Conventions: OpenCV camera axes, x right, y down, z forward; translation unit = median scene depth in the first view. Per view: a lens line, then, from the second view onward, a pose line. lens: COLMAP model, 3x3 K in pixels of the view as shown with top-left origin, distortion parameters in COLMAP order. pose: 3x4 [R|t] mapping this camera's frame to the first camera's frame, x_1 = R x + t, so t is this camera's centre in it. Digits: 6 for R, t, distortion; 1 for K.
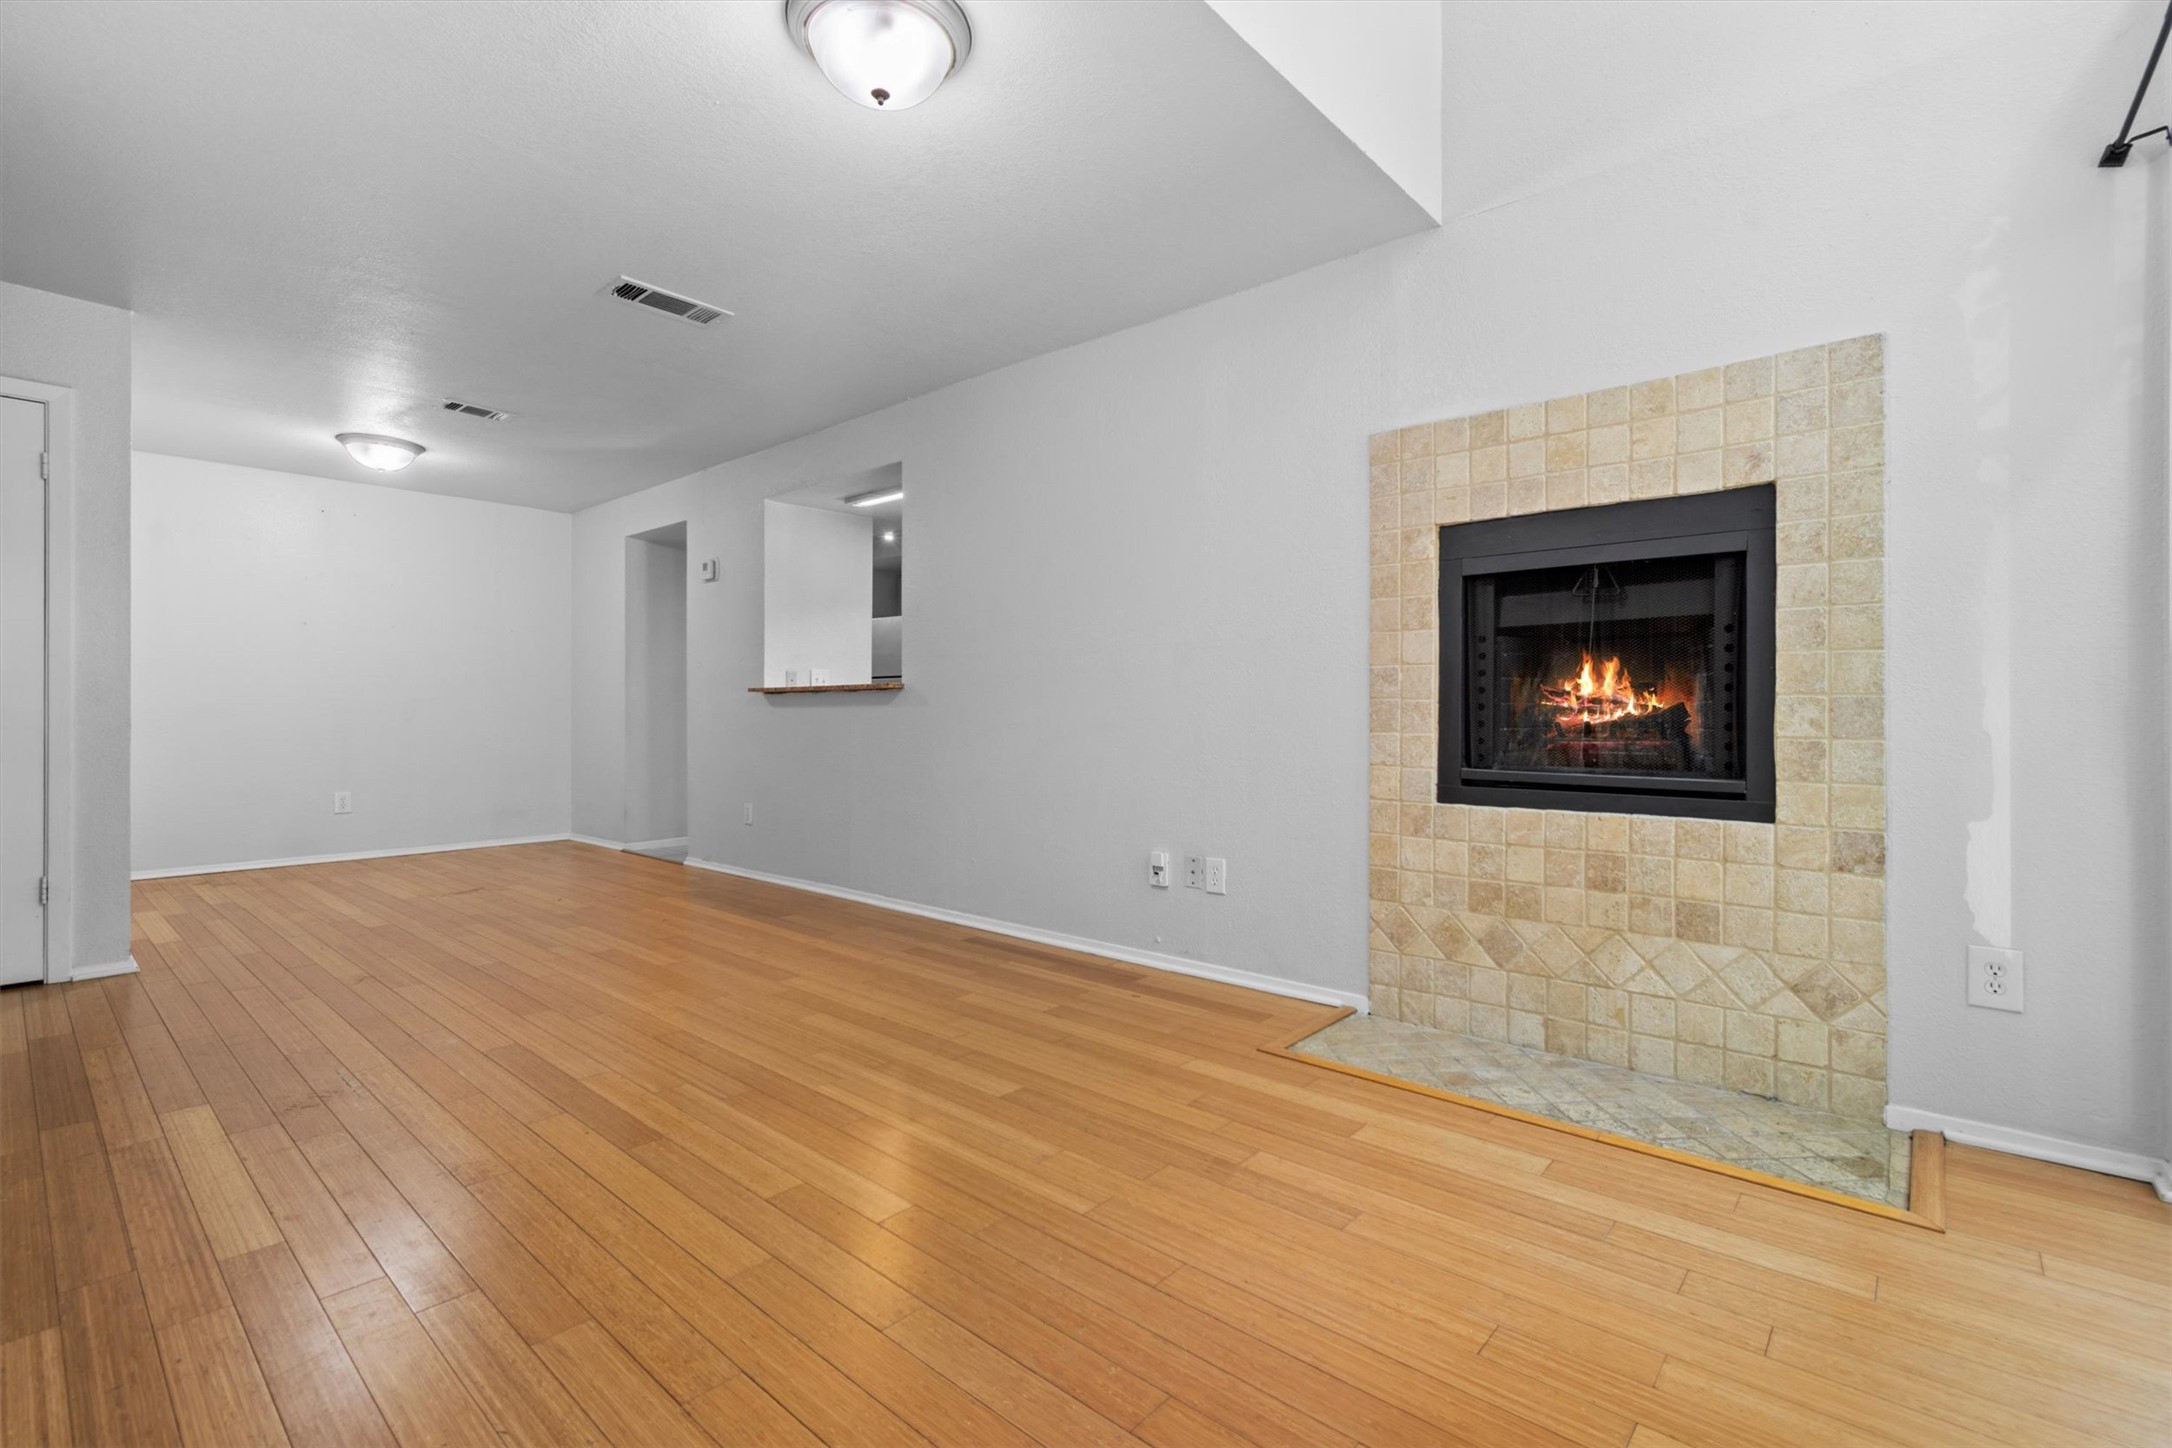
lens RADIAL K [[967.3, 0, 1087.6], [0, 967.3, 711.9], [0, 0, 1]] dist [0.002218, 0.000972]
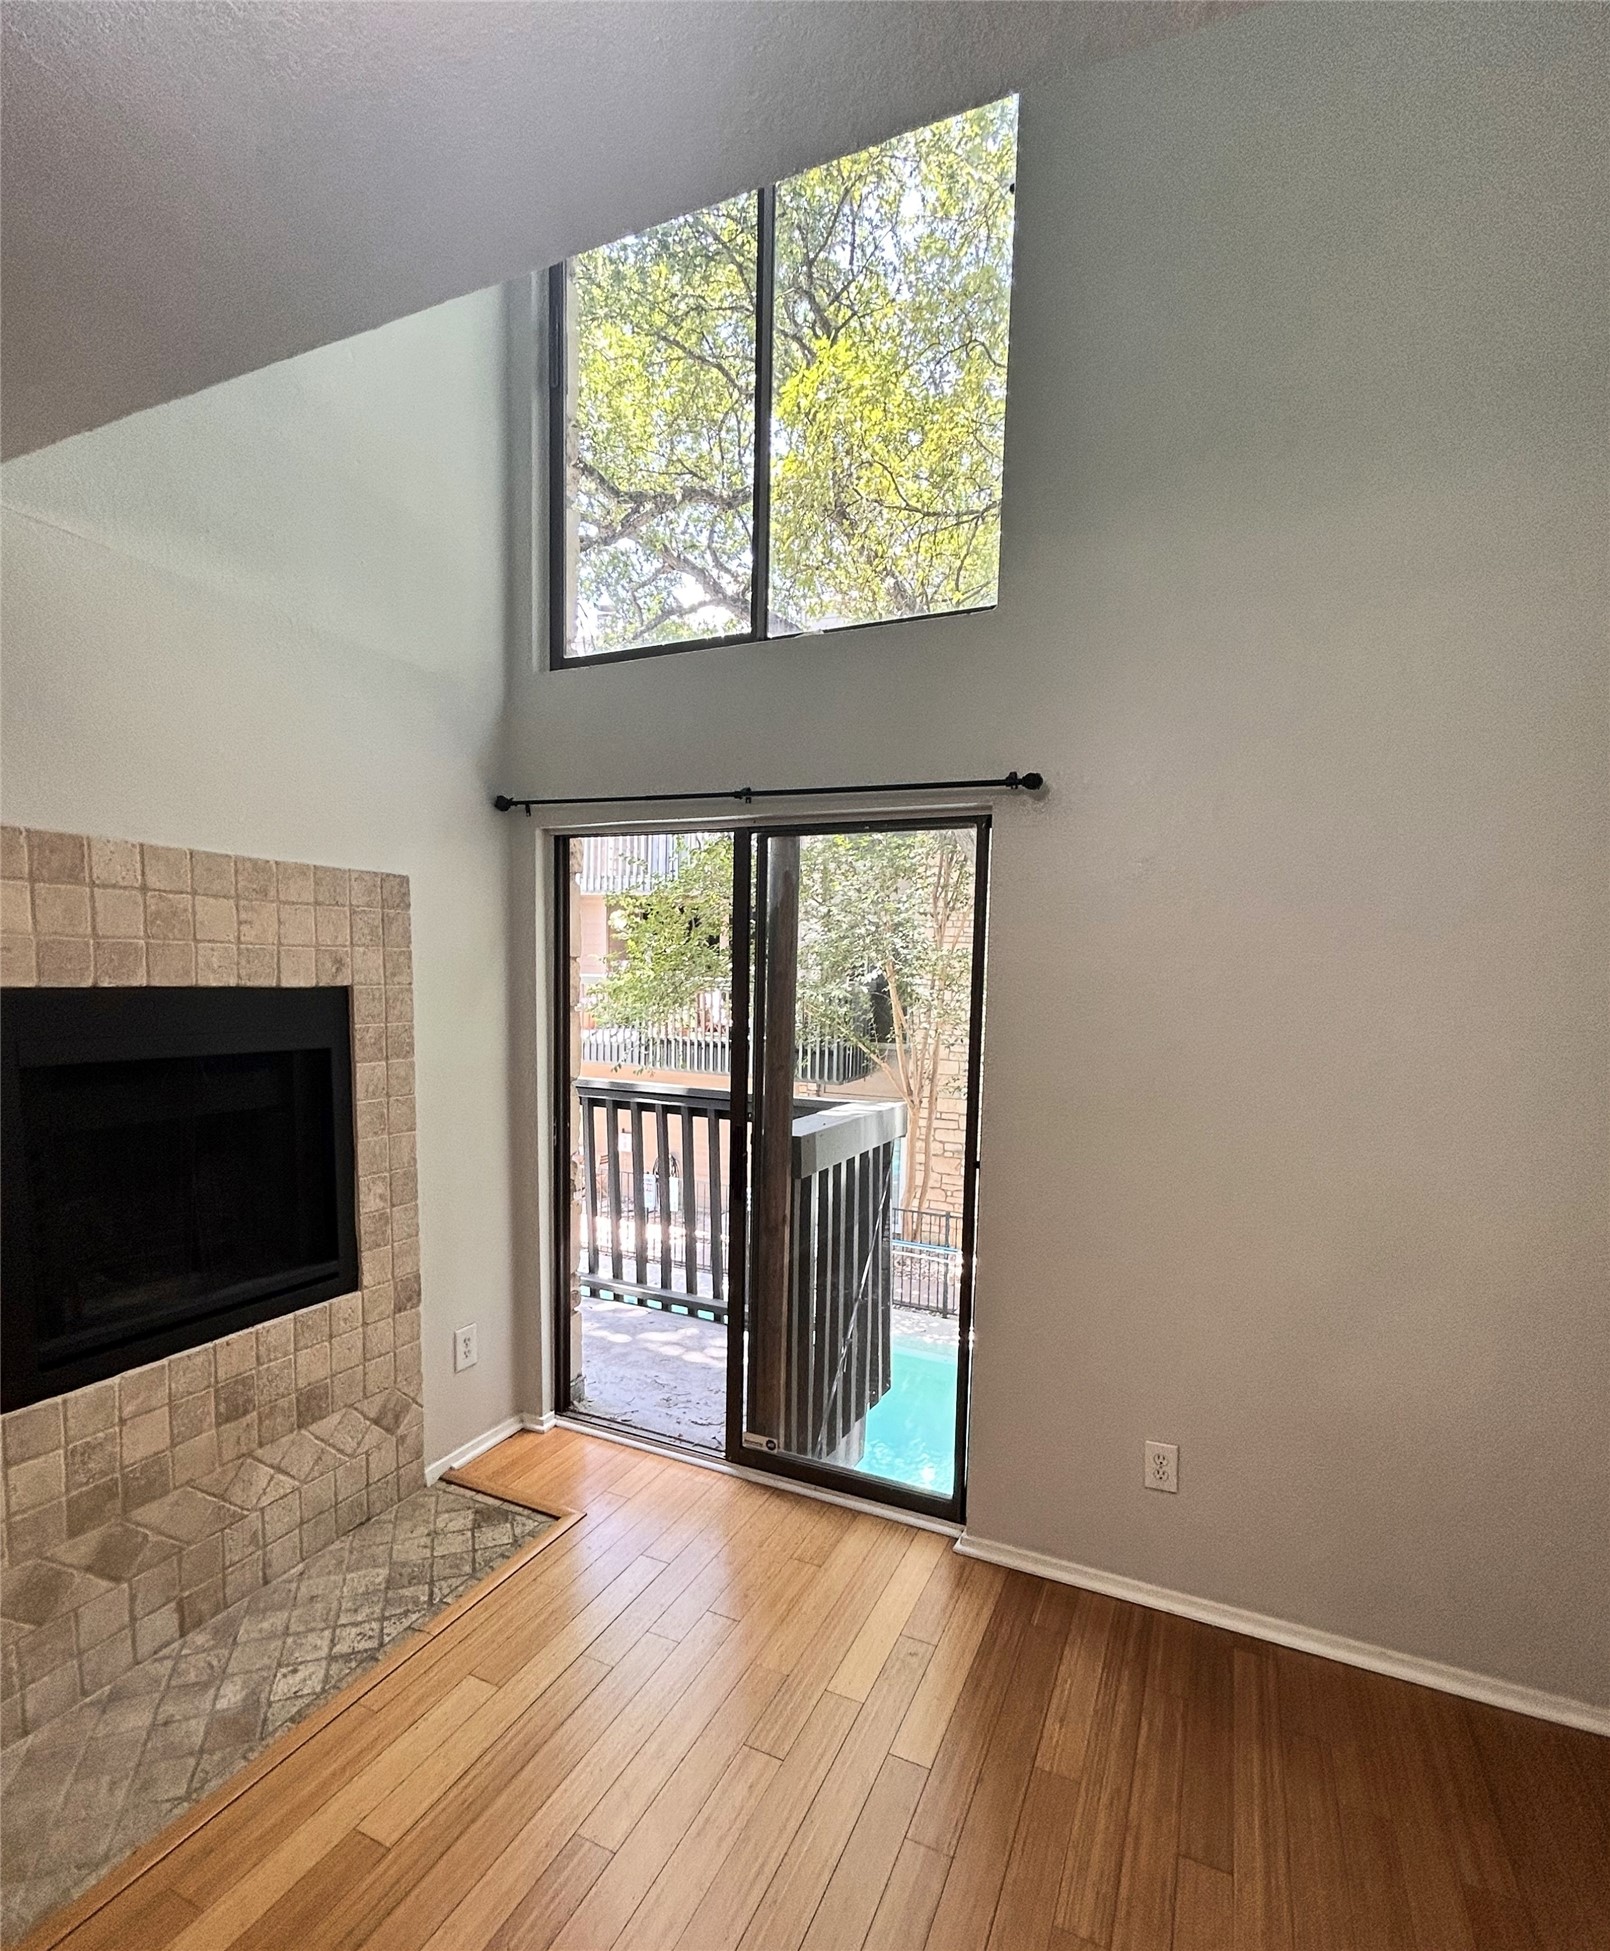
lens RADIAL K [[945.4, 0, 810.1], [0, 945.4, 1066.1], [0, 0, 1]] dist [-0.002570, 0.000300]
pose [[-0.294085, -0.100052, 0.950528, -0.435499], [-0.025685, 0.994974, 0.096783, -0.246353], [-0.955434, 0.004048, -0.295176, 0.761785]]
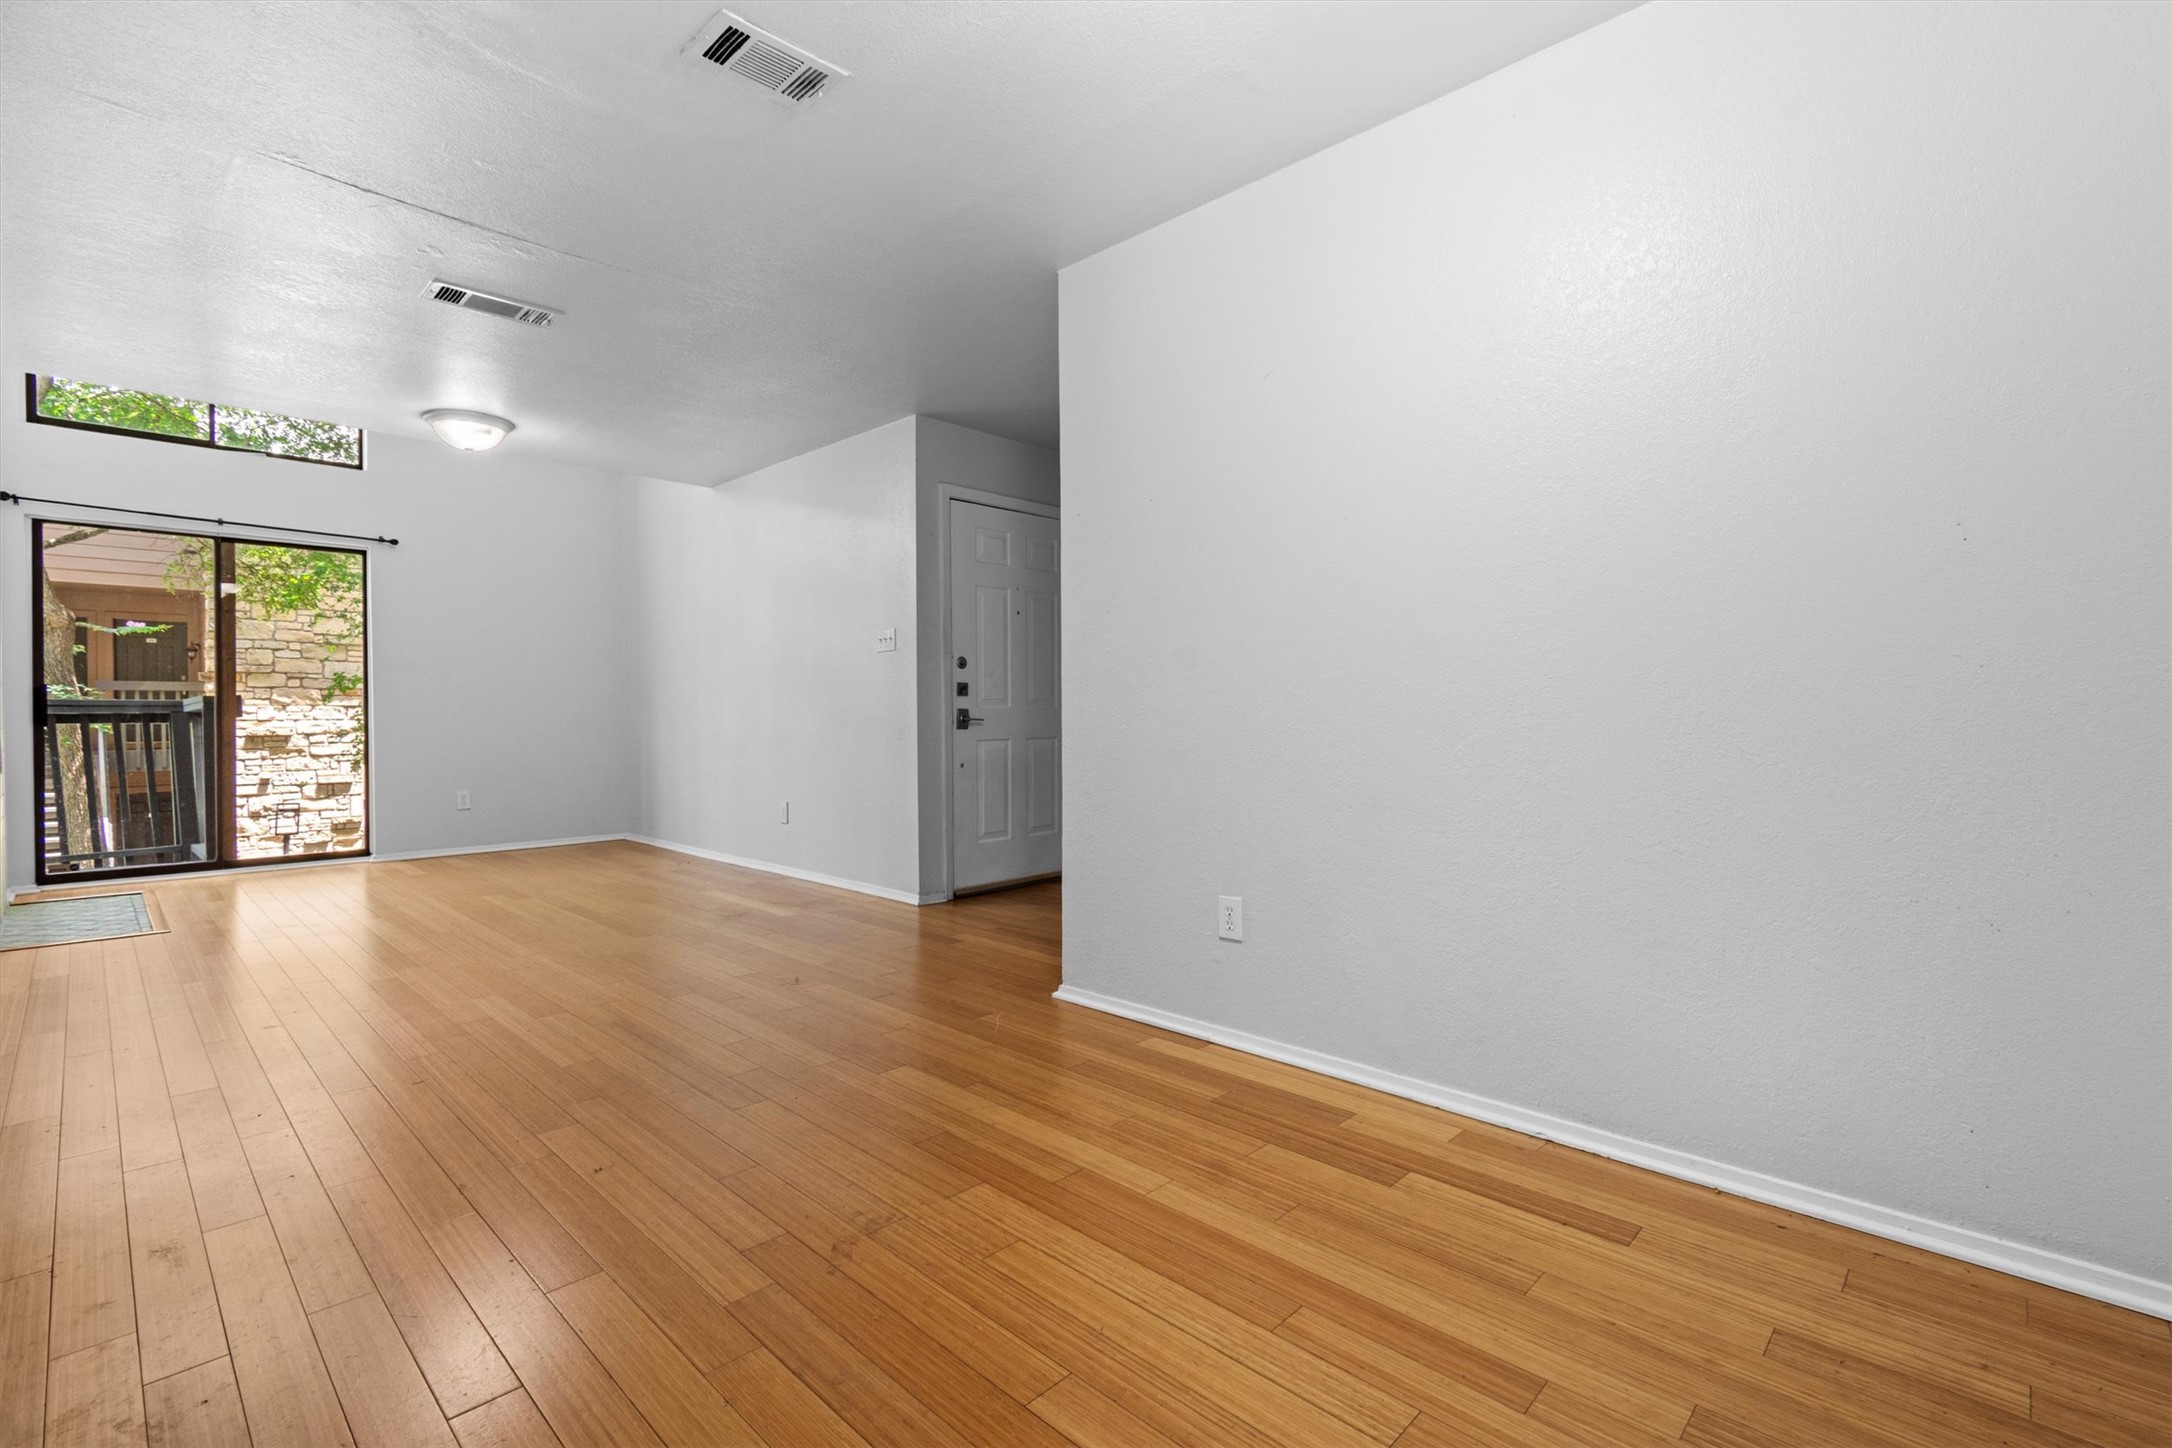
lens RADIAL K [[969.8, 0, 1086.0], [0, 969.8, 724.0], [0, 0, 1]] dist [-0.002445, 0.000022]
pose [[-0.998857, 0.003283, 0.047680, -1.469760], [0.003734, 0.999949, 0.009367, 0.007059], [-0.047647, 0.009534, -0.998819, 2.661313]]
